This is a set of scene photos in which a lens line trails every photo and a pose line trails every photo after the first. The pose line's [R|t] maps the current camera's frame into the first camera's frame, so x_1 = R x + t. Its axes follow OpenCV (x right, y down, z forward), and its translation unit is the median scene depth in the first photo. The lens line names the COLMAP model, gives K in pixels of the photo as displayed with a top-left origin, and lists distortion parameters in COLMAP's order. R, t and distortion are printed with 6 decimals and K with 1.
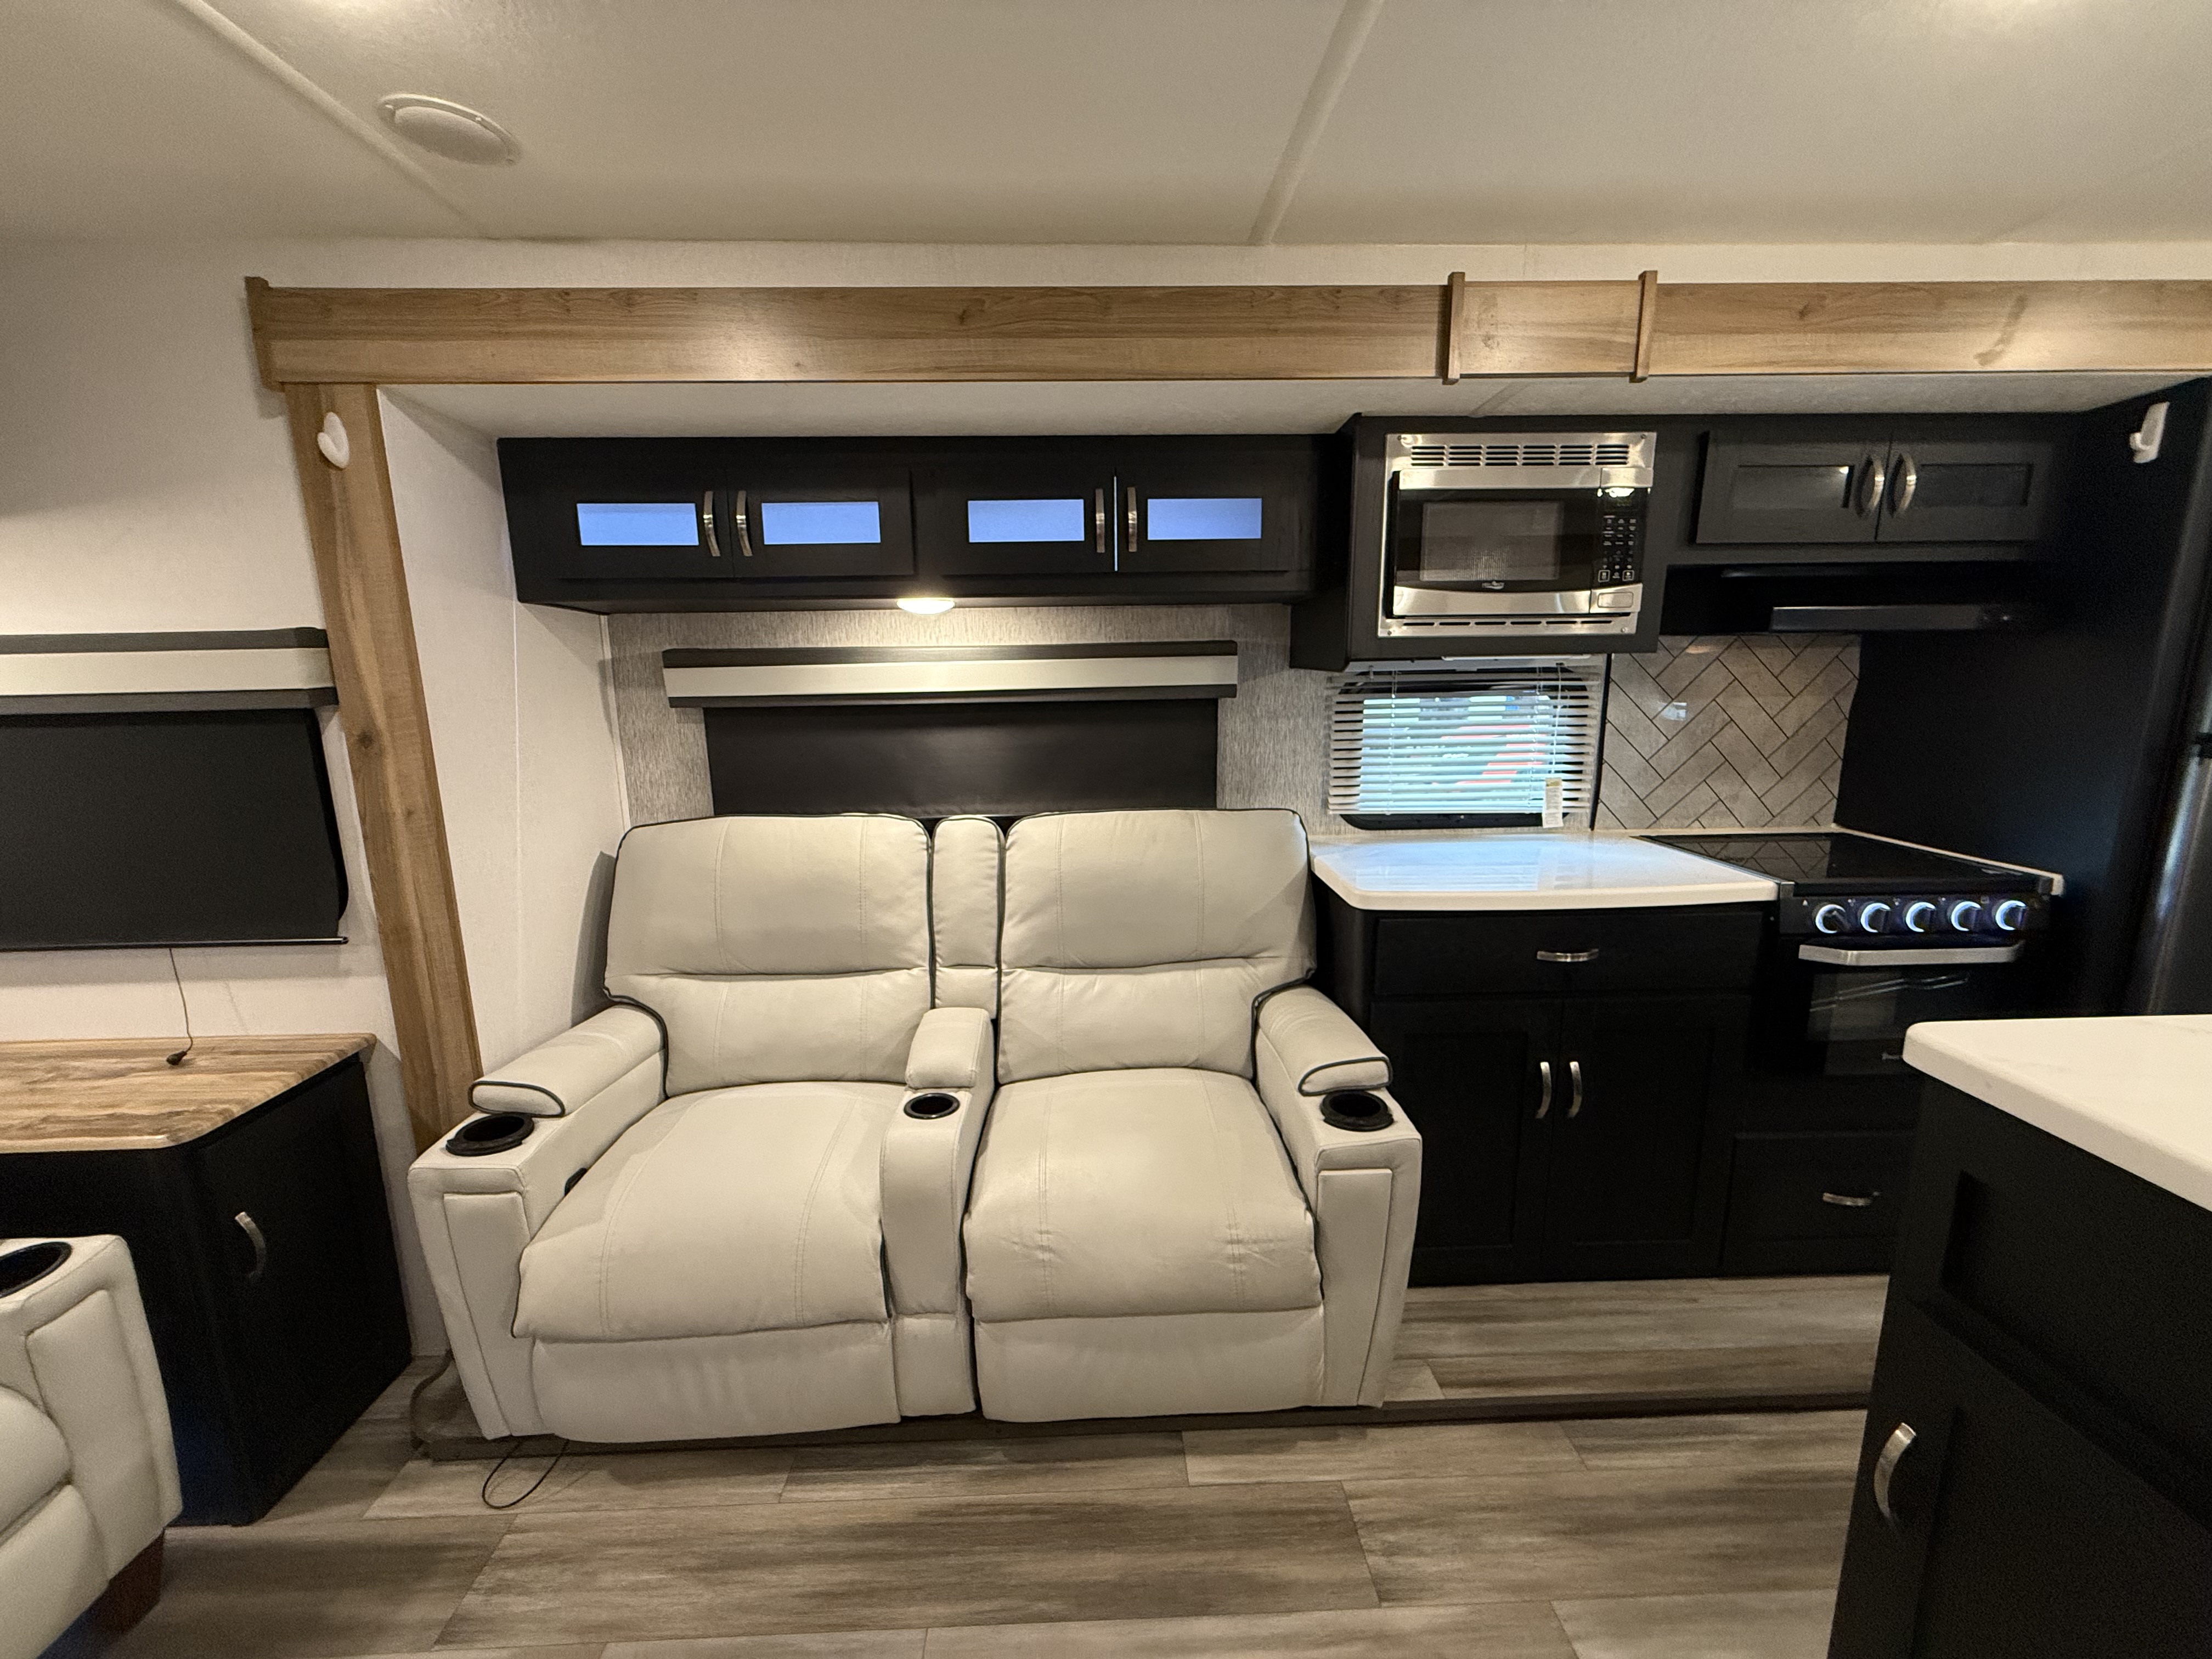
lens RADIAL K [[882.4, 0, 1102.3], [0, 882.4, 826.9], [0, 0, 1]] dist [-0.000182, 0.000806]
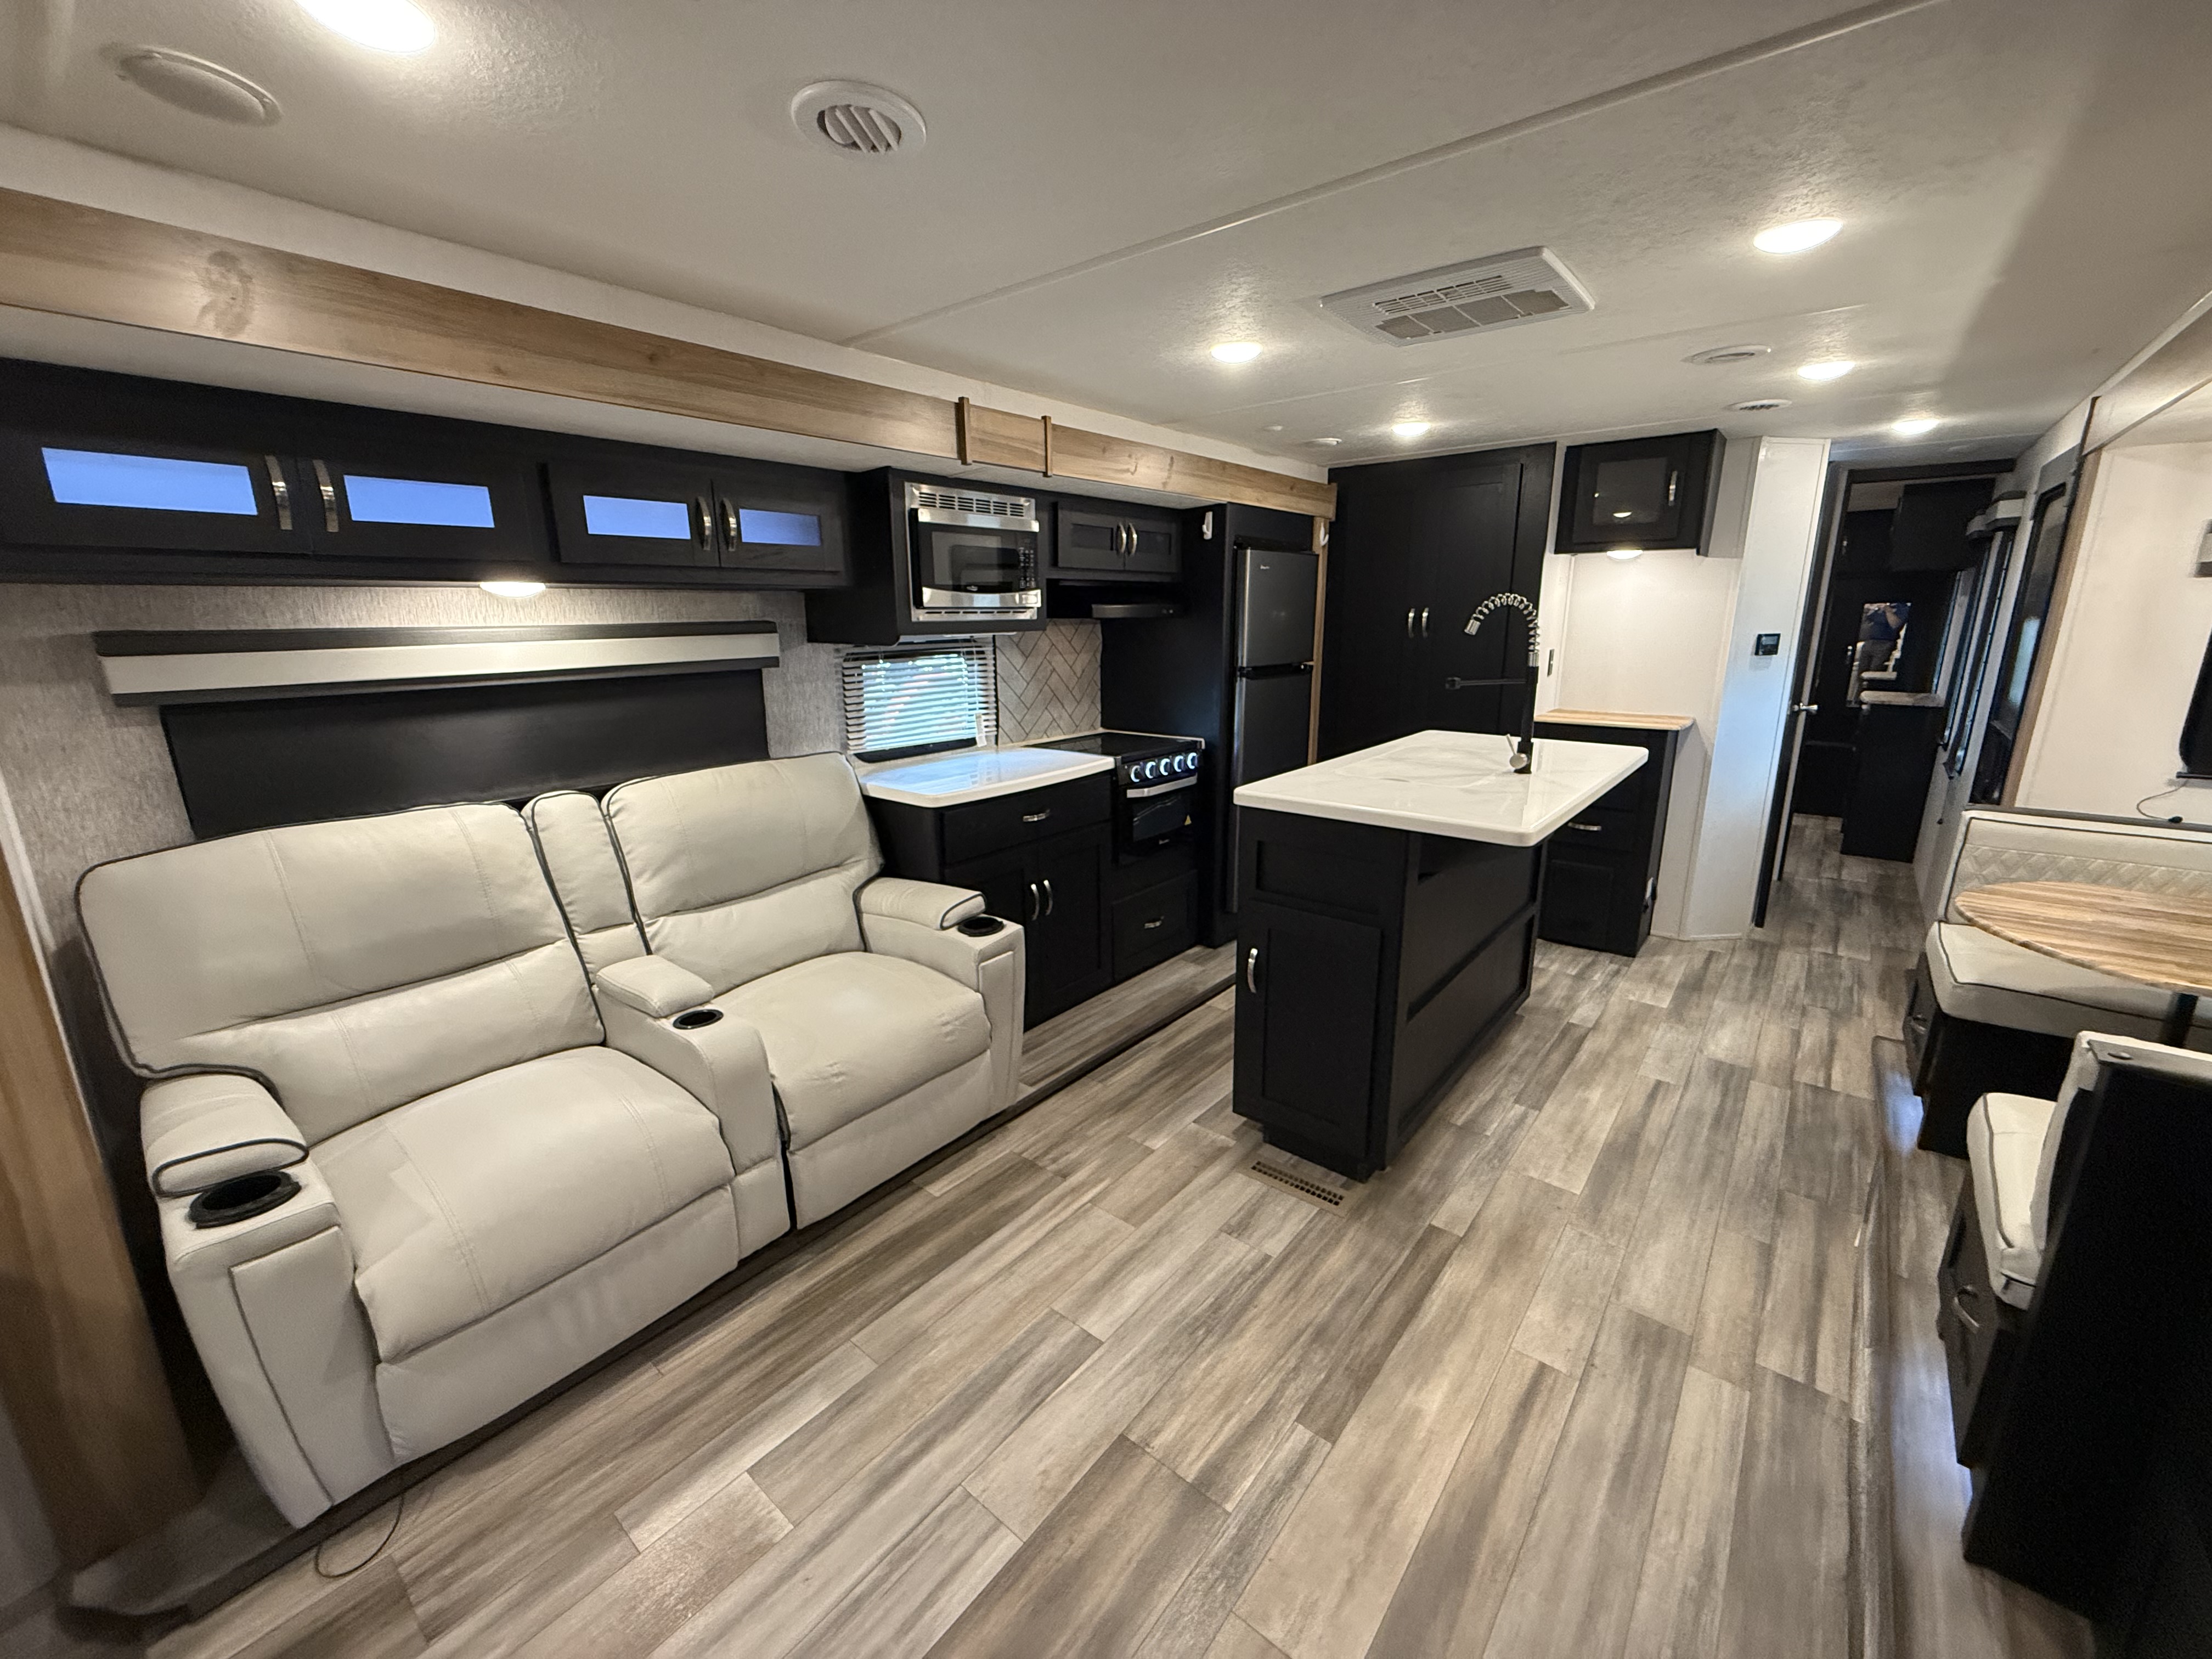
lens RADIAL K [[882.4, 0, 1102.3], [0, 882.4, 826.9], [0, 0, 1]] dist [-0.000182, 0.000806]
pose [[0.659656, -0.170502, 0.731972, -0.634082], [0.139696, 0.984771, 0.103492, 0.012281], [-0.738471, 0.033985, 0.673428, -0.208393]]
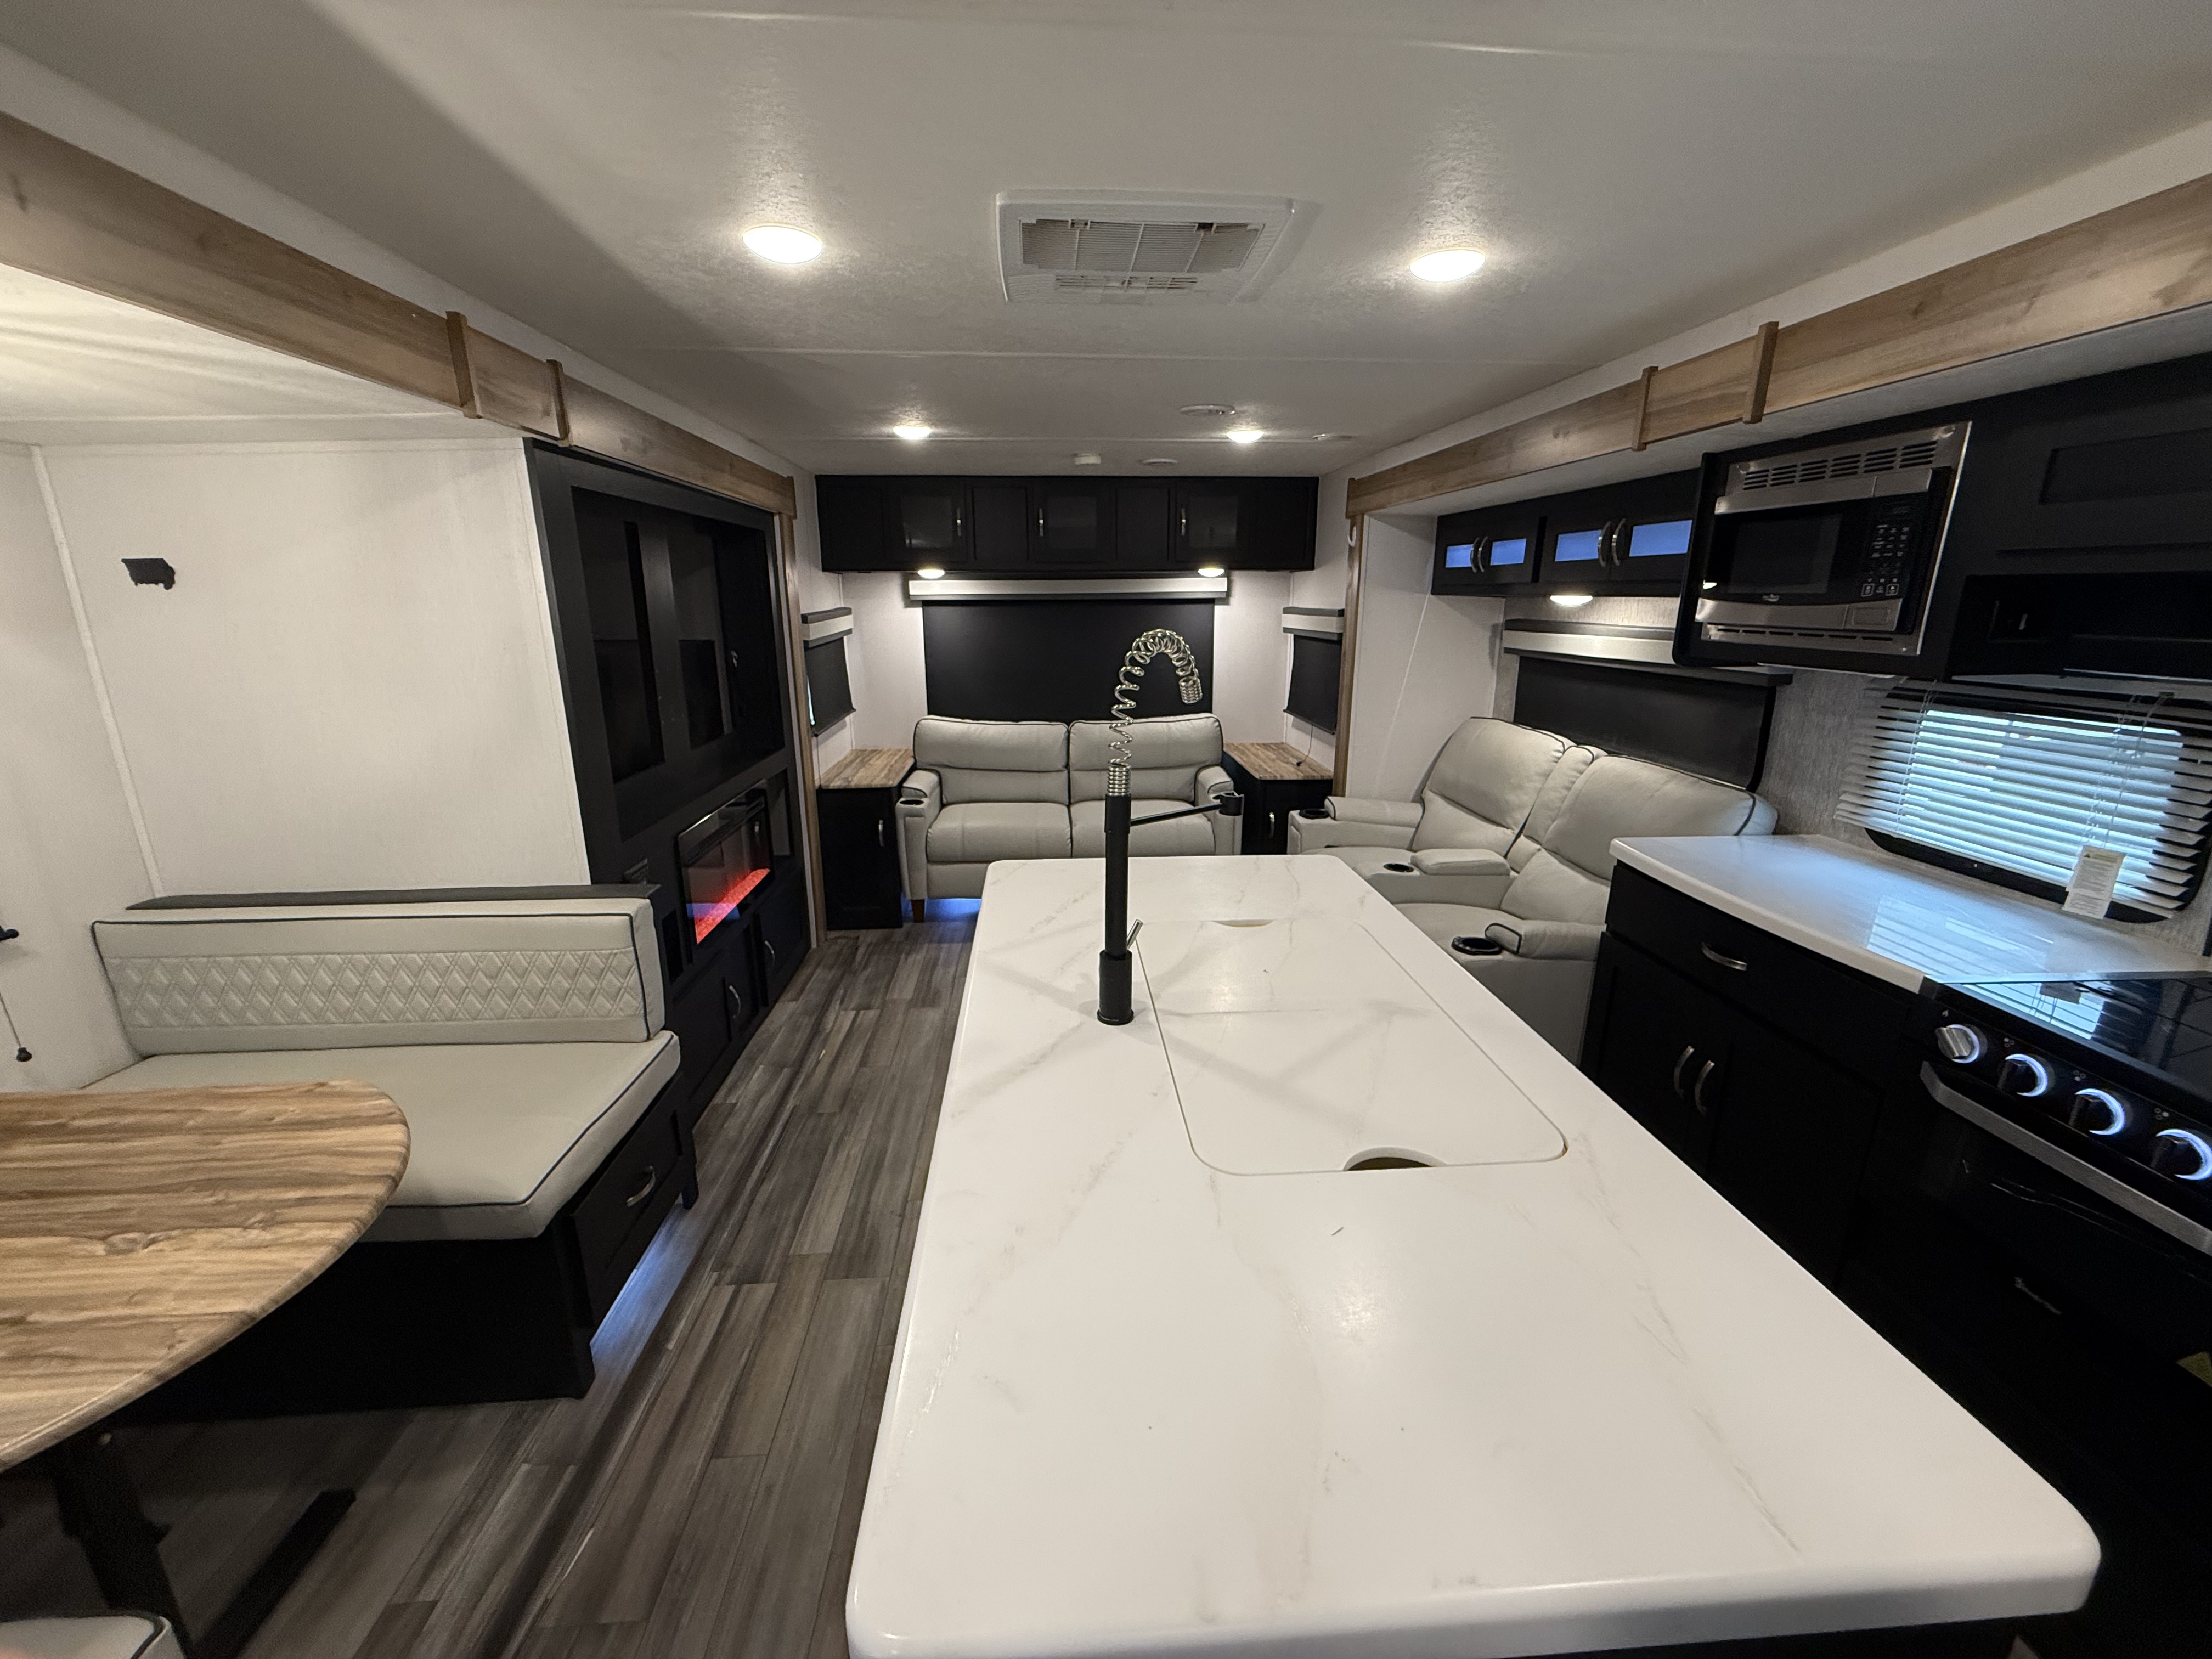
lens RADIAL K [[882.4, 0, 1102.3], [0, 882.4, 826.9], [0, 0, 1]] dist [-0.000182, 0.000806]
pose [[0.040006, 0.269931, -0.962048, 1.547221], [-0.188385, 0.947590, 0.258041, -0.139159], [0.981280, 0.170912, 0.088760, 0.169228]]
